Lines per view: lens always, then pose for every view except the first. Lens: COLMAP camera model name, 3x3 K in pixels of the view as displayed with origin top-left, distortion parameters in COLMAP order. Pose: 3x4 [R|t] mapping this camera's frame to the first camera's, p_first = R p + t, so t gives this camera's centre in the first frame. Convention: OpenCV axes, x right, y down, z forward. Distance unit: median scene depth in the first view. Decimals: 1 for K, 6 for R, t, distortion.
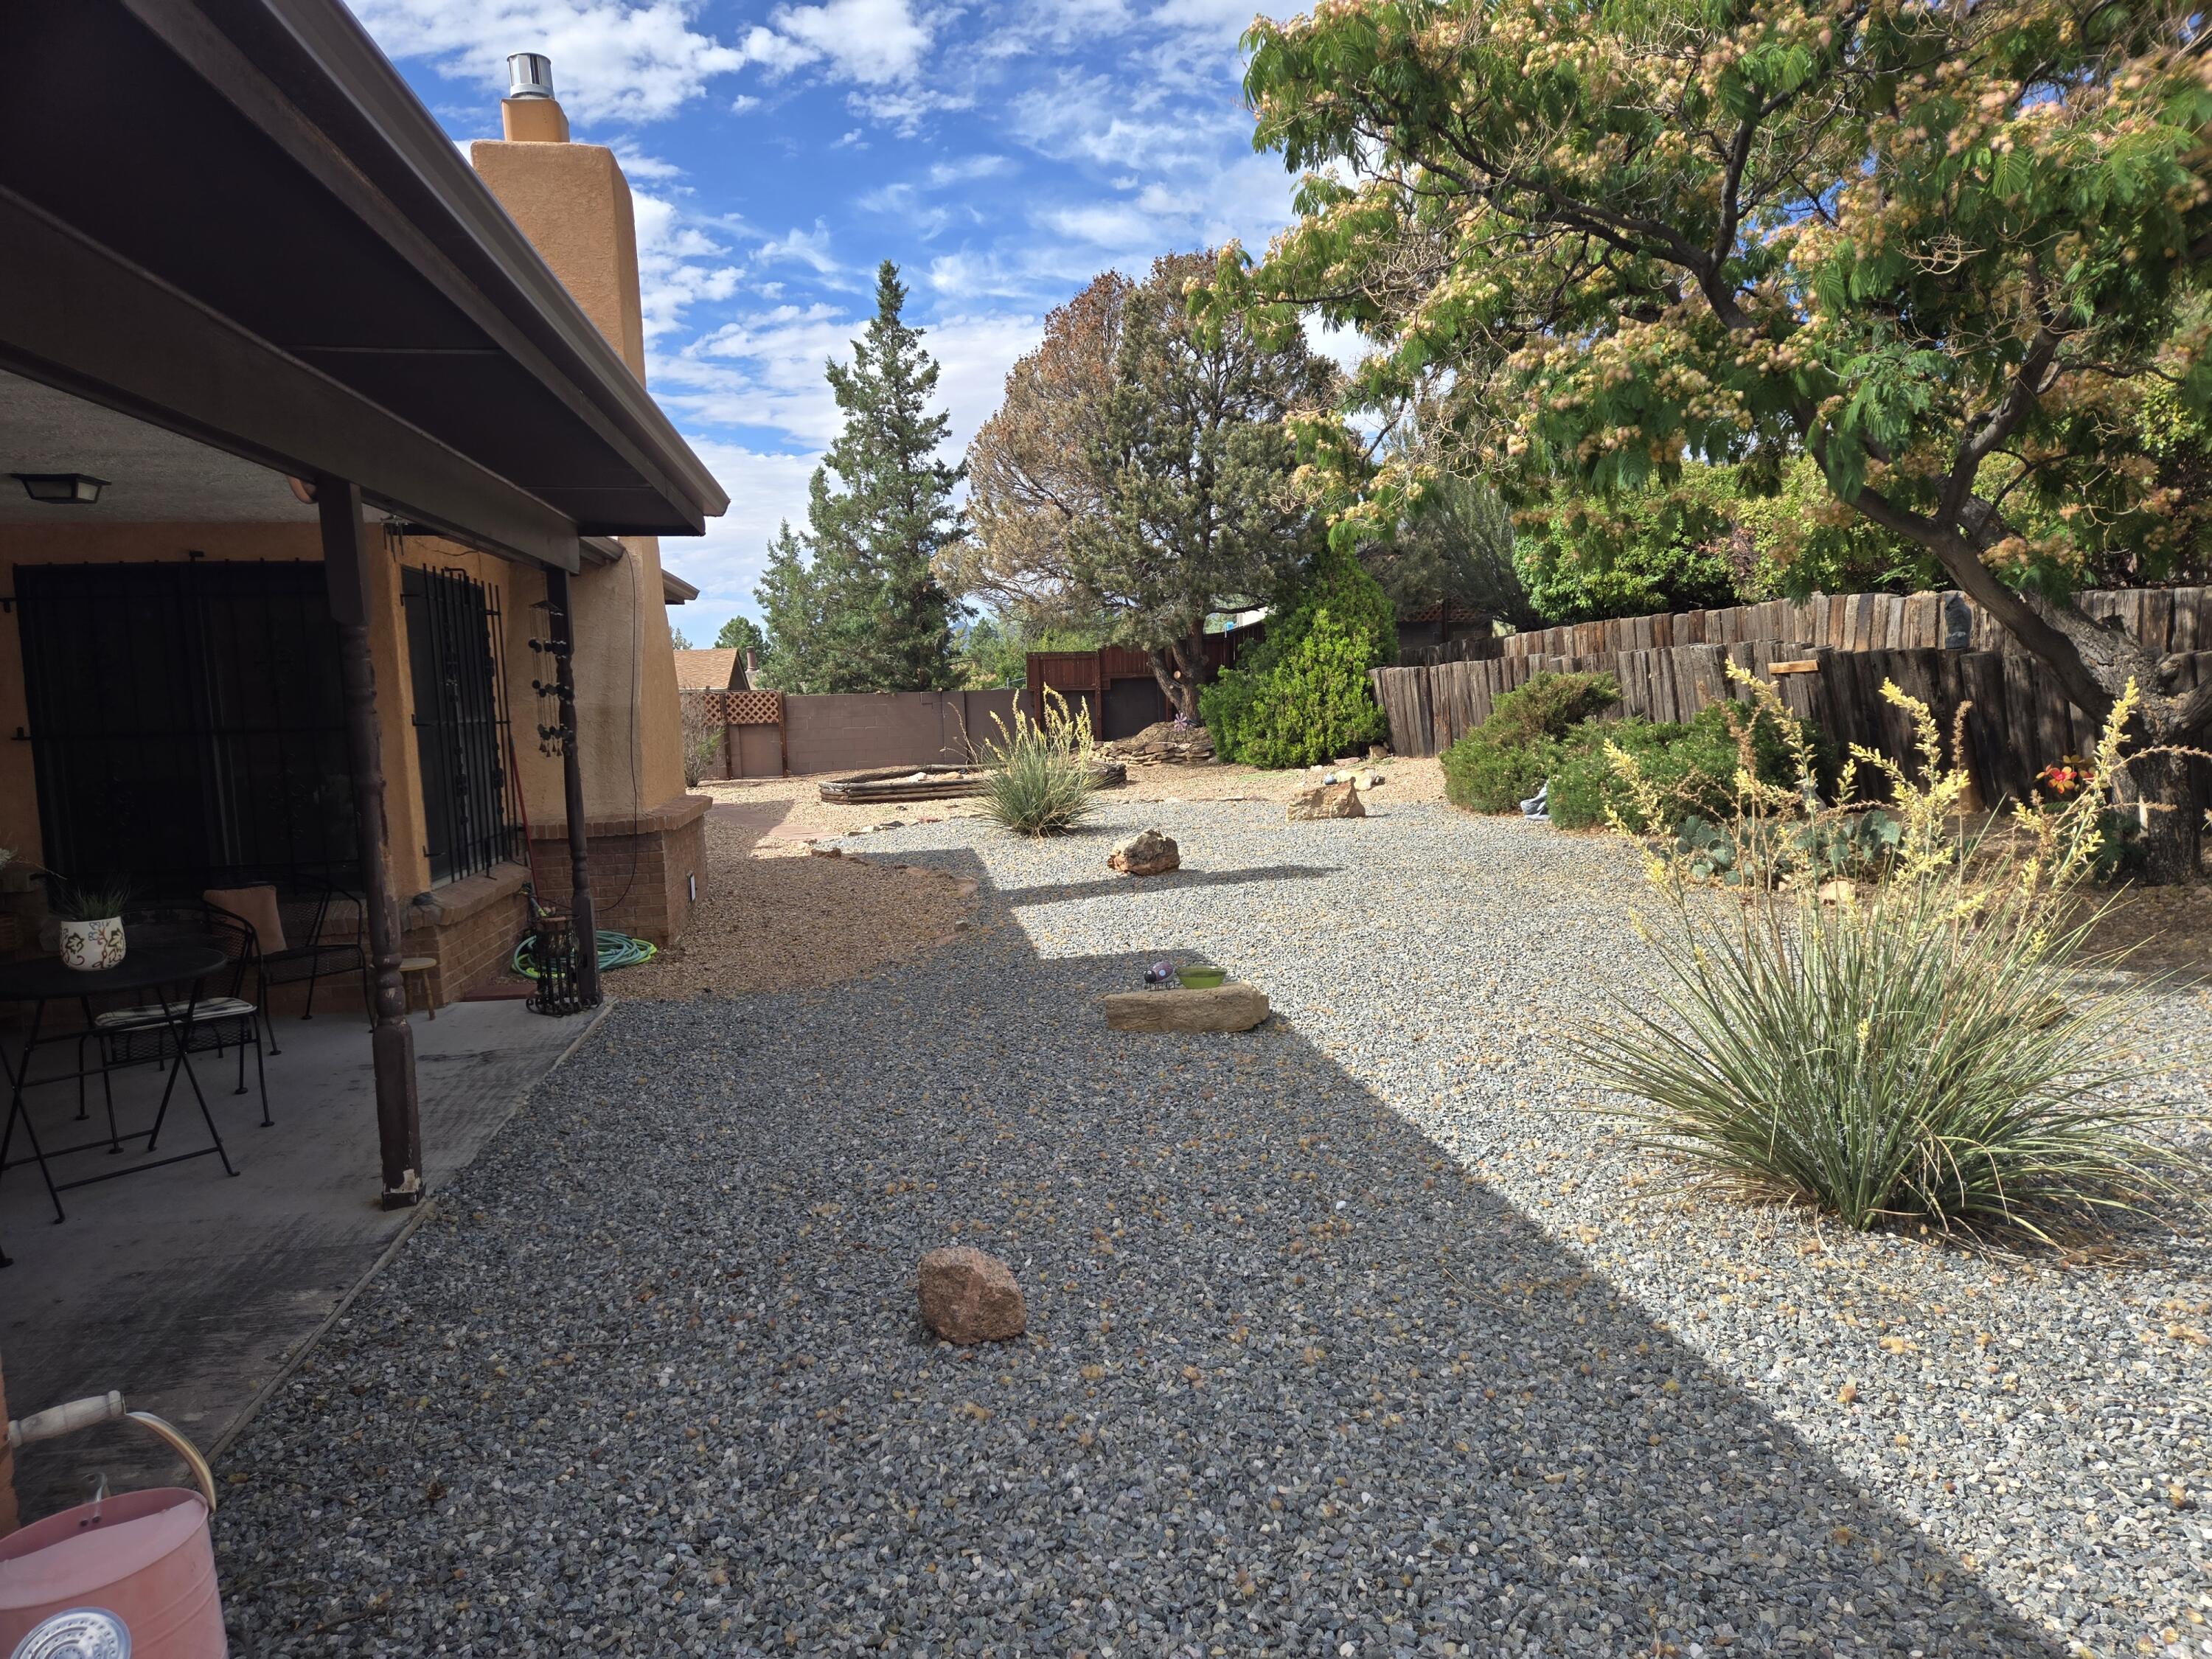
lens RADIAL K [[1463.5, 0, 1106.0], [0, 1463.5, 851.3], [0, 0, 1]] dist [0.075246, -0.068858]
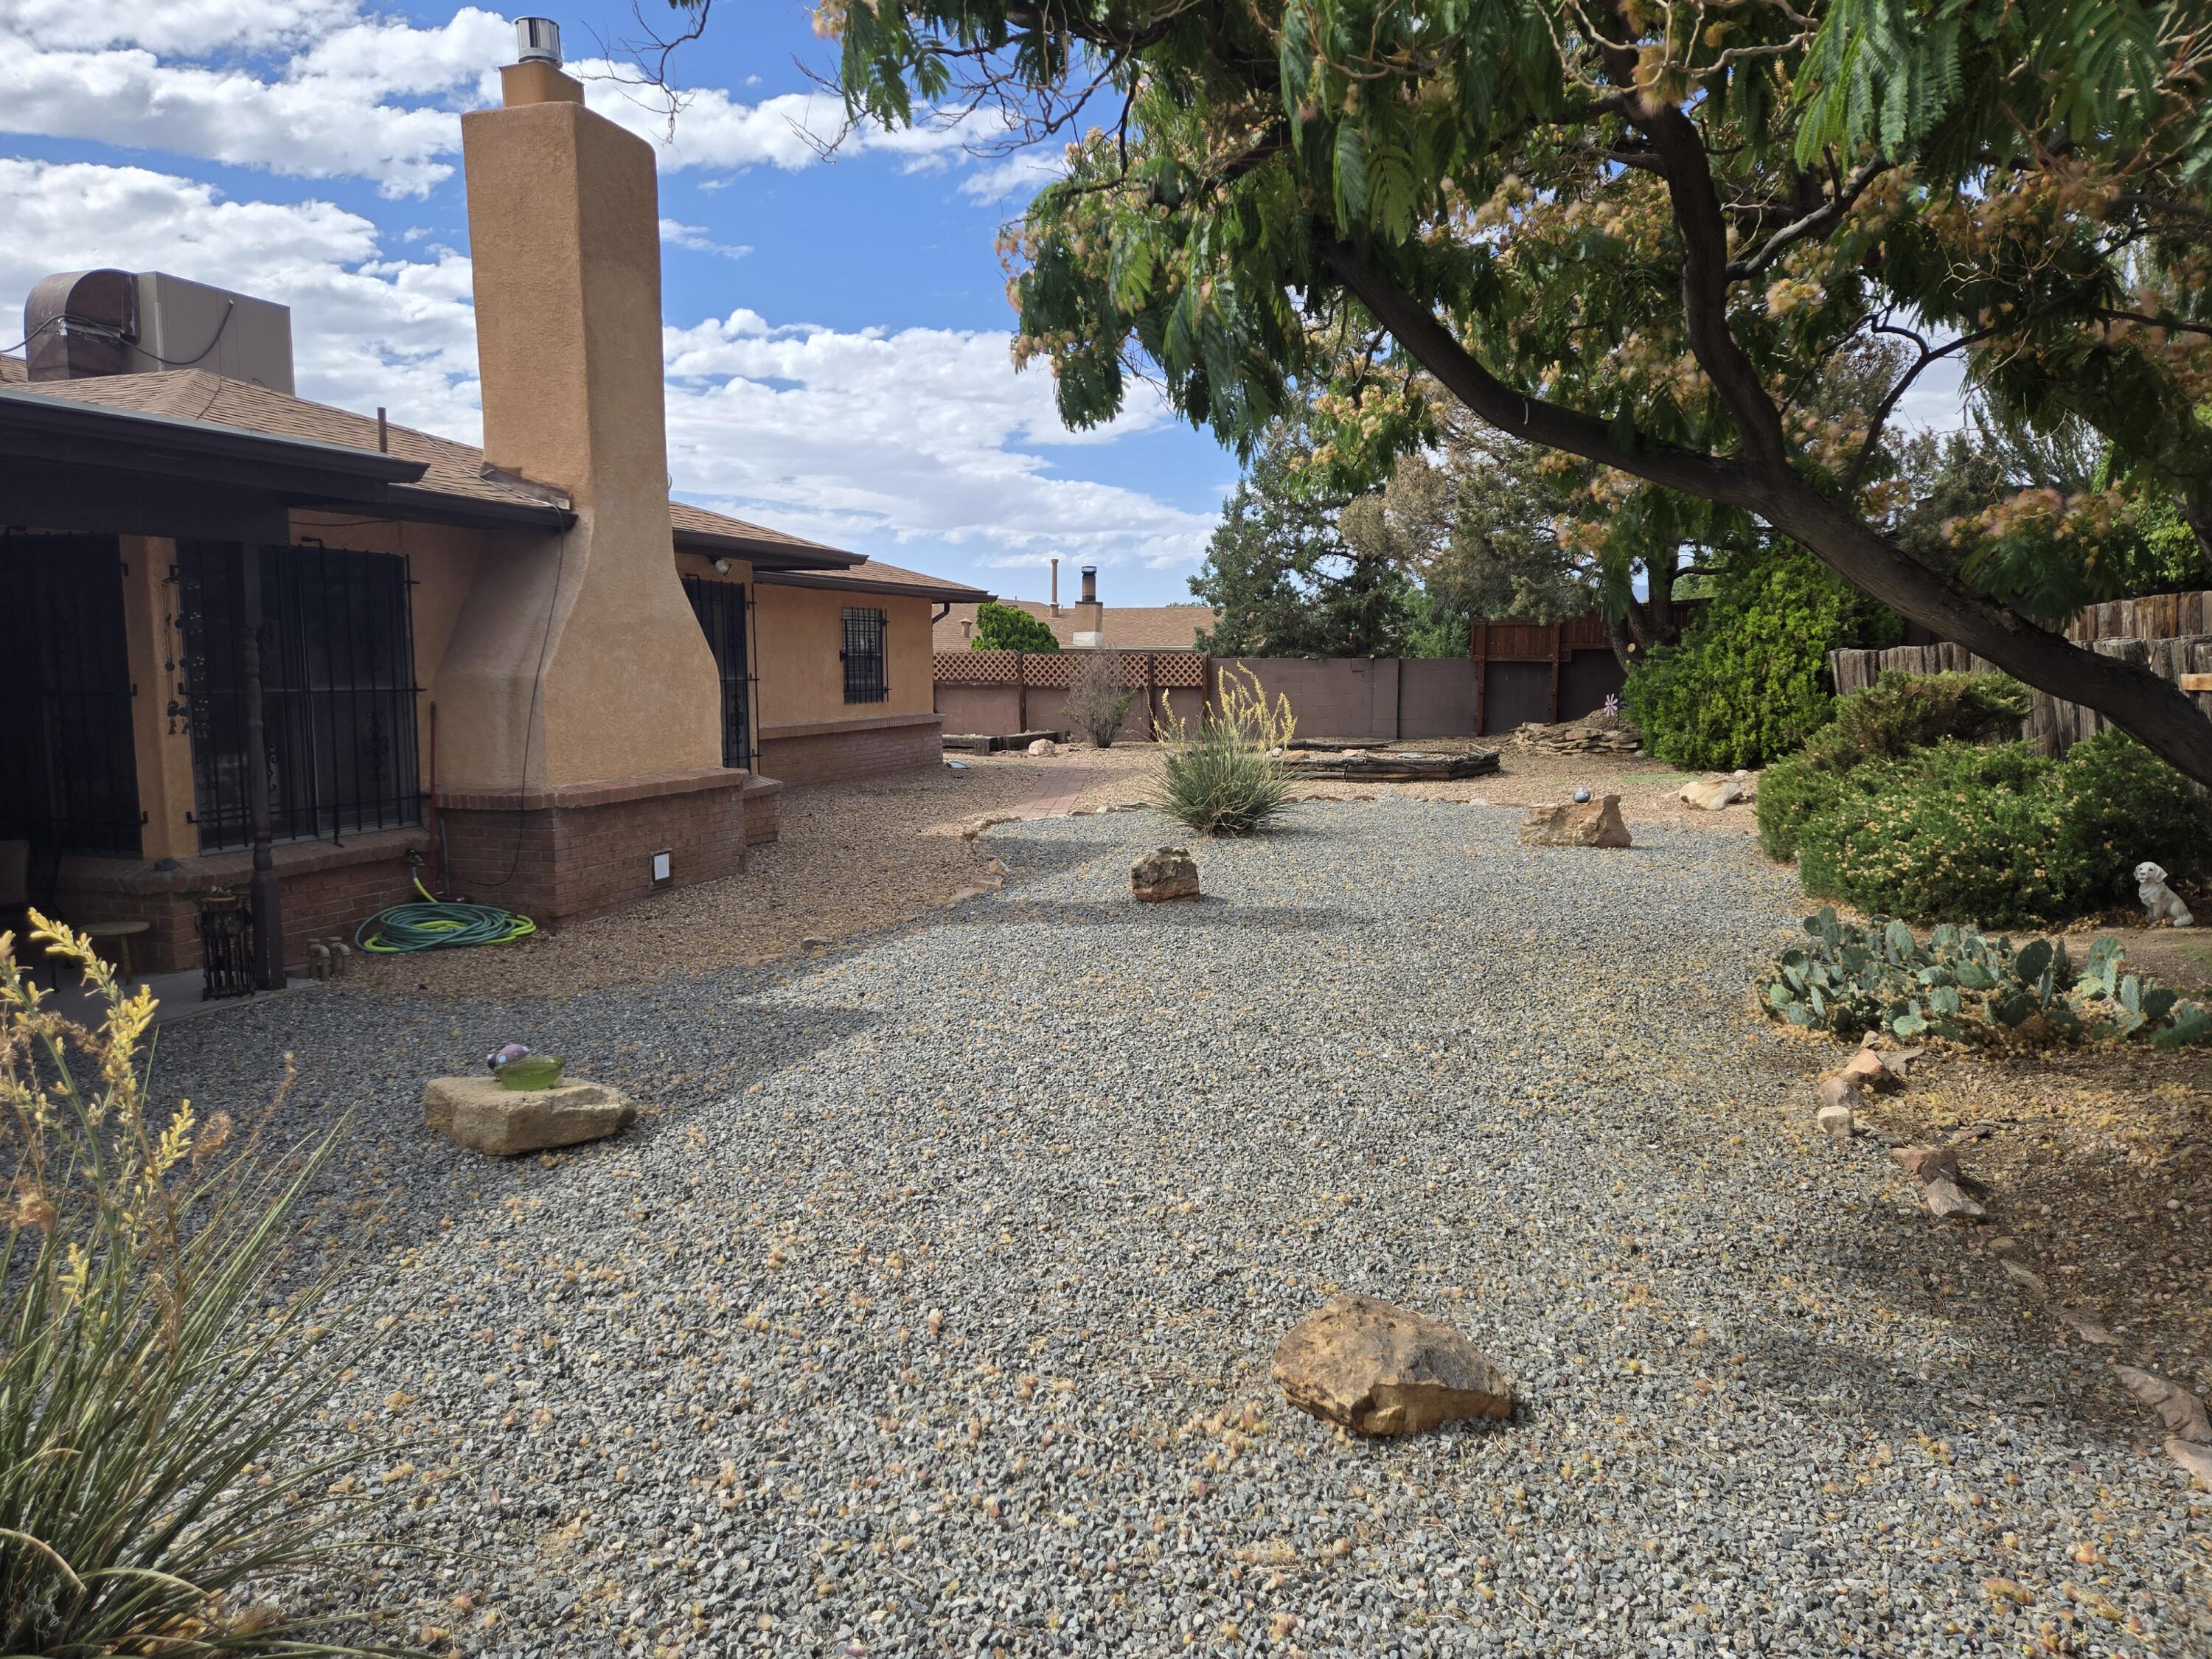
lens RADIAL K [[1463.5, 0, 1106.0], [0, 1463.5, 851.3], [0, 0, 1]] dist [0.075246, -0.068858]
pose [[0.888199, 0.094174, -0.449705, 0.202280], [-0.079400, 0.995504, 0.051650, -0.028303], [0.452547, -0.010169, 0.891683, 0.125984]]
